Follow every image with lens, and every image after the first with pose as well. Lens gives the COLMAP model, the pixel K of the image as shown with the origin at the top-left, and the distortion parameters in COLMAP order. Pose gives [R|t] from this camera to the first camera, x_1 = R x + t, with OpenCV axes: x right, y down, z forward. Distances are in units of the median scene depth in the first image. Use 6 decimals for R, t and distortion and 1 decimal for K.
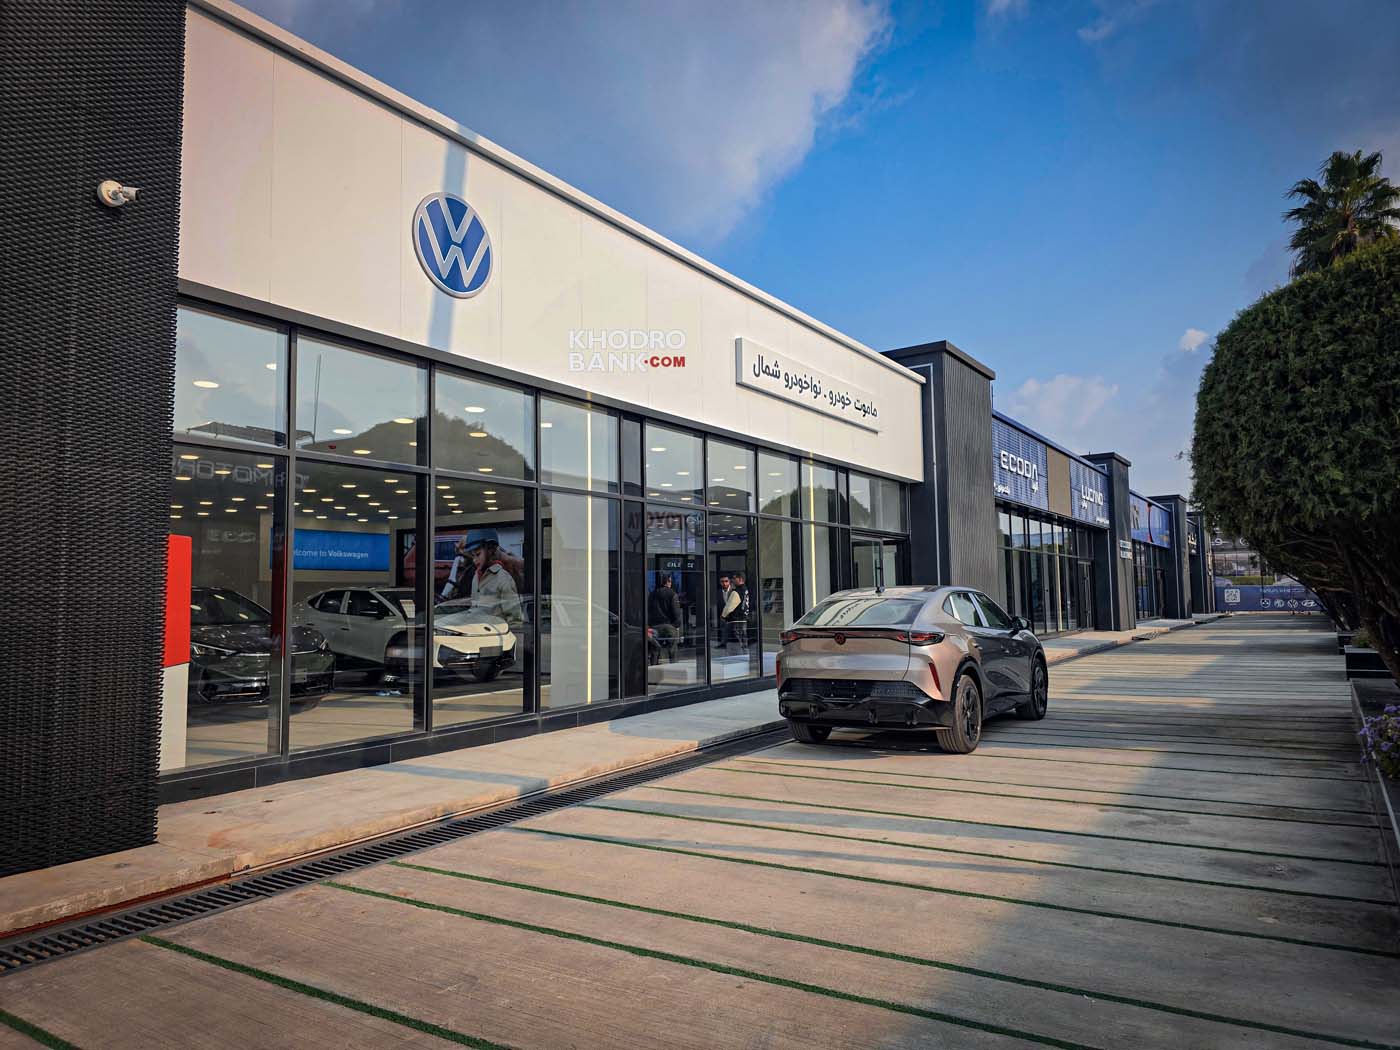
lens RADIAL K [[939.8, 0, 700.0], [0, 939.8, 525.0], [0, 0, 1]] dist [0.041561, -0.003625]
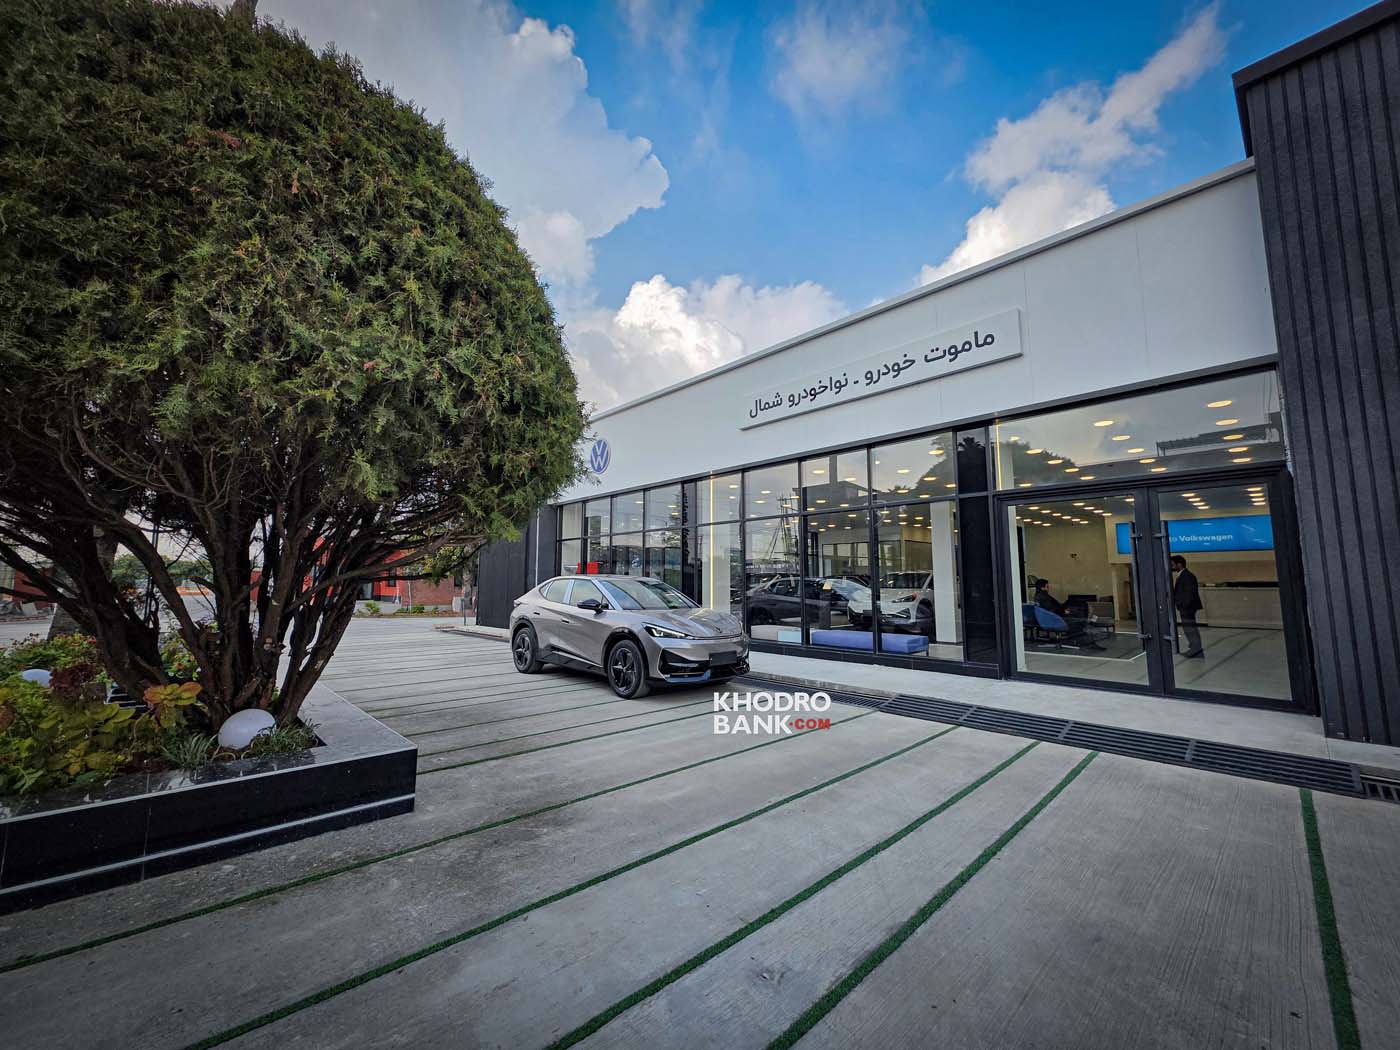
lens RADIAL K [[556.9, 0, 709.9], [0, 556.9, 518.3], [0, 0, 1]] dist [0.010029, 0.000141]
pose [[-0.219527, -0.098081, -0.970664, 1.279233], [0.082263, 0.989530, -0.118592, 0.114464], [0.972132, -0.105884, -0.209160, 1.665455]]
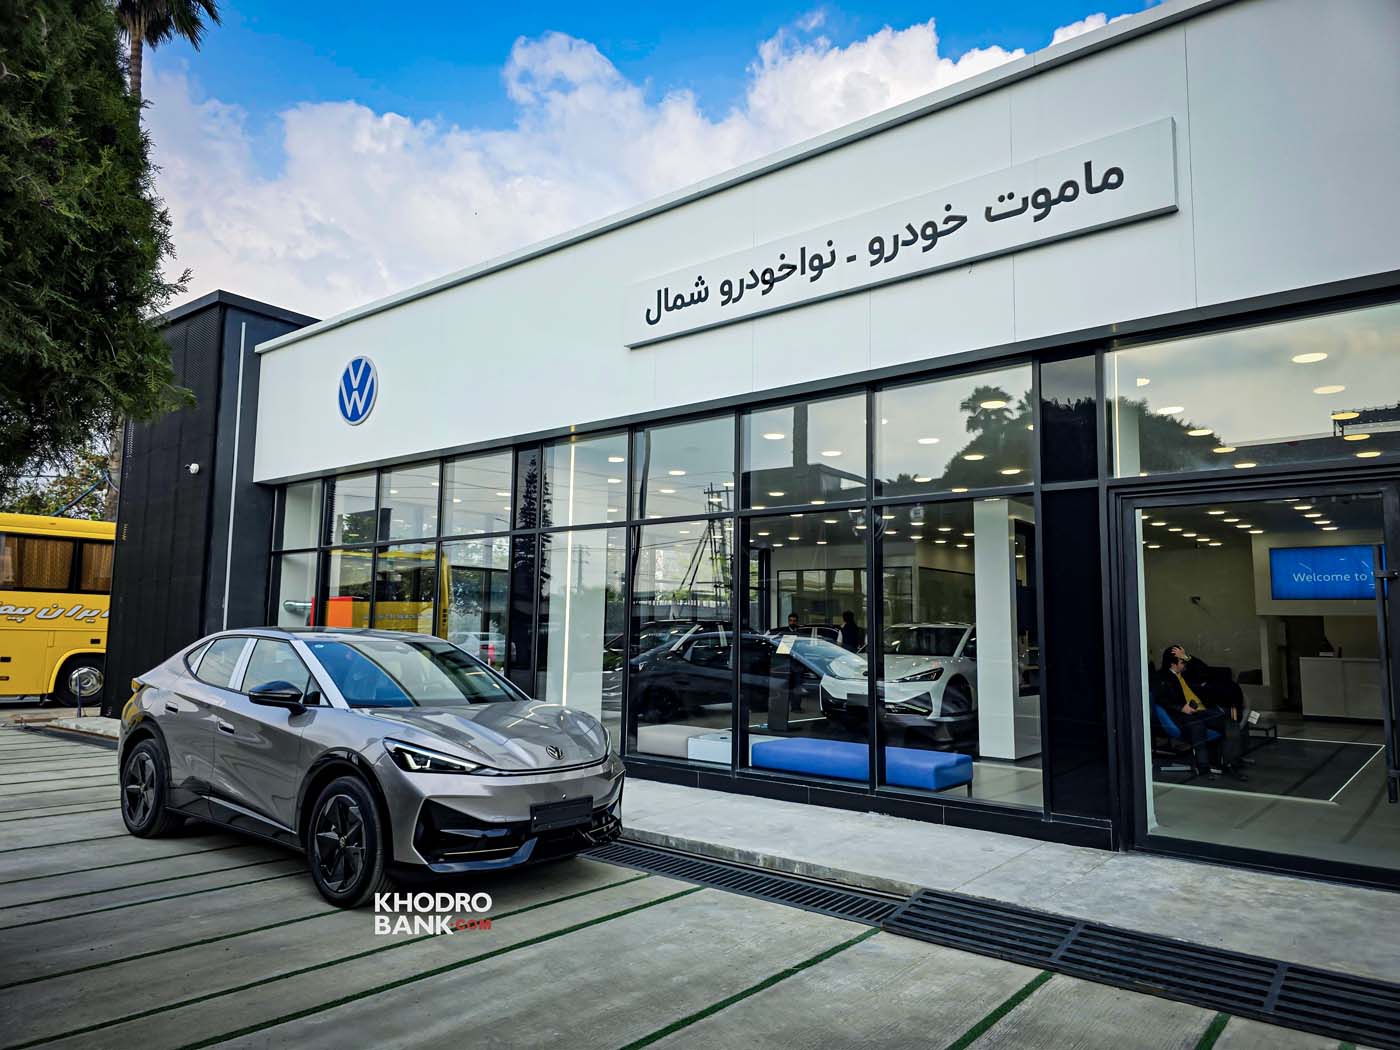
lens RADIAL K [[939.8, 0, 700.0], [0, 939.8, 525.0], [0, 0, 1]] dist [0.041561, -0.003625]
pose [[-0.103797, -0.099120, -0.989647, 1.113674], [0.066822, 0.992078, -0.106372, 0.100232], [0.992351, -0.077172, -0.096351, 1.663892]]
